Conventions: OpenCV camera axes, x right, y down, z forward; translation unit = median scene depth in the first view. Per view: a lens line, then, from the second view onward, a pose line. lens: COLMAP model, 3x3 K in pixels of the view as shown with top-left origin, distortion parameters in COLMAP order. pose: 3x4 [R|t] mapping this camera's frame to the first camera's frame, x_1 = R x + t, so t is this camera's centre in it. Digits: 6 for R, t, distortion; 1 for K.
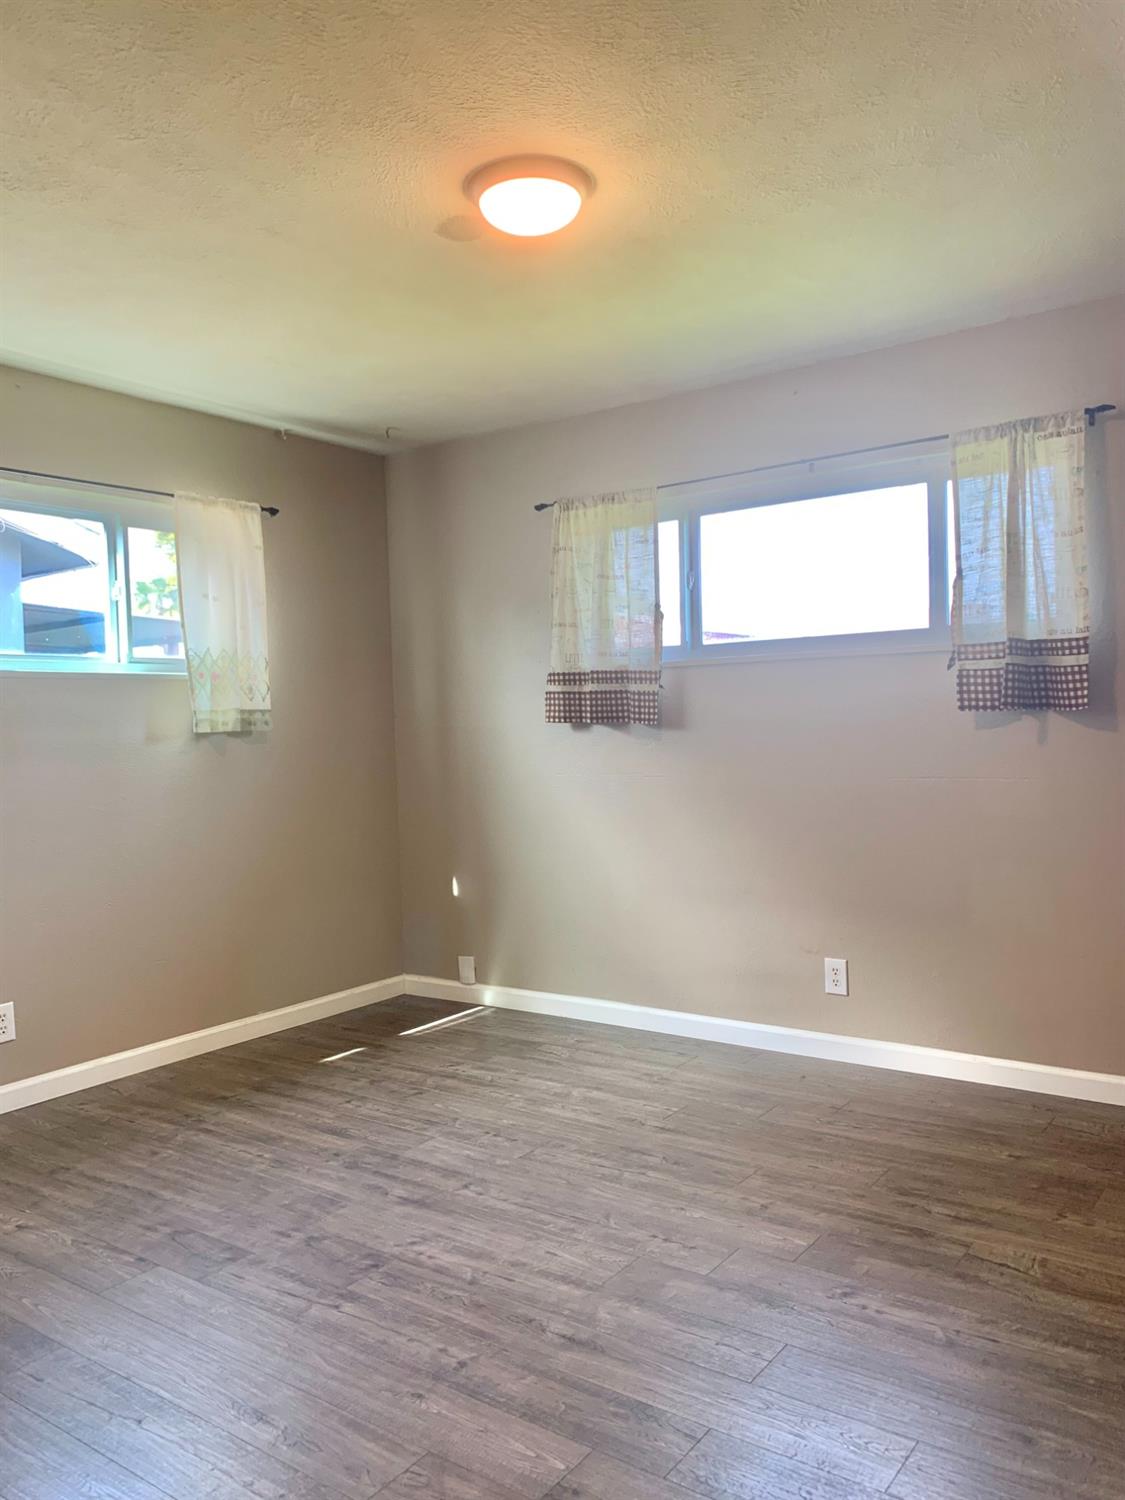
lens RADIAL K [[1161.1, 0, 551.8], [0, 1161.1, 746.2], [0, 0, 1]] dist [0.024658, -0.044085]
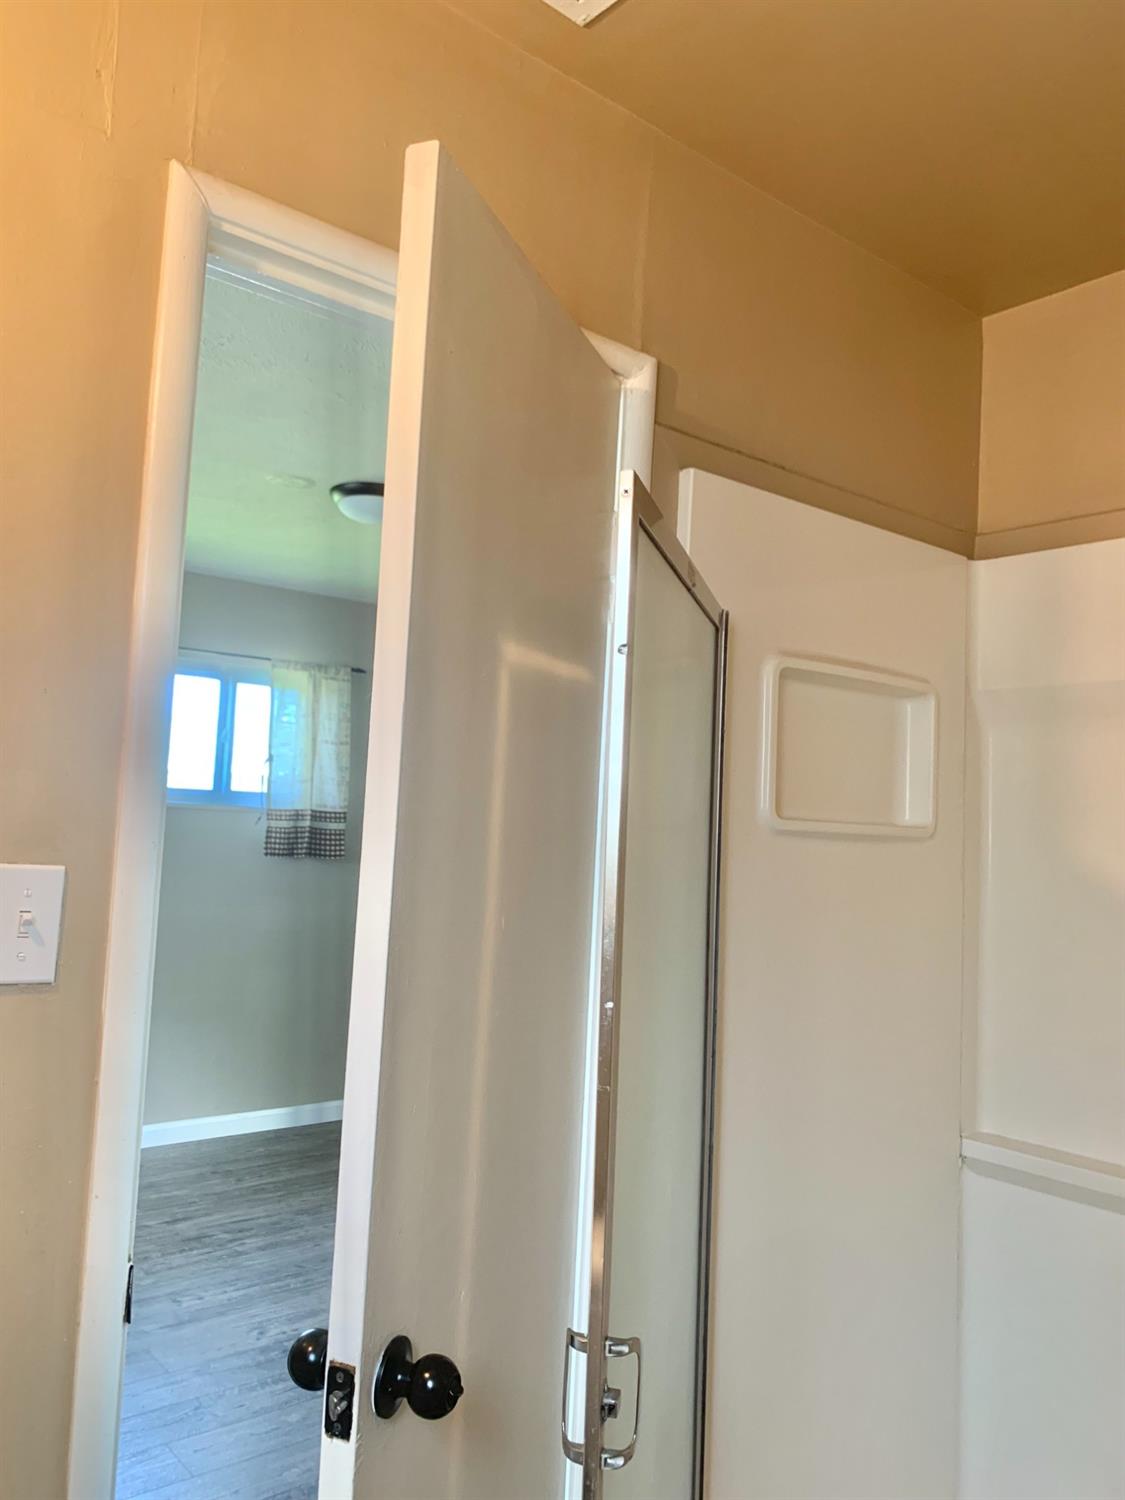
lens RADIAL K [[1161.1, 0, 551.8], [0, 1161.1, 746.2], [0, 0, 1]] dist [0.024658, -0.044085]
pose [[0.225992, 0.110799, 0.967807, -0.984997], [-0.020284, 0.993830, -0.109042, -0.017647], [-0.973918, 0.005012, 0.226845, 0.379163]]
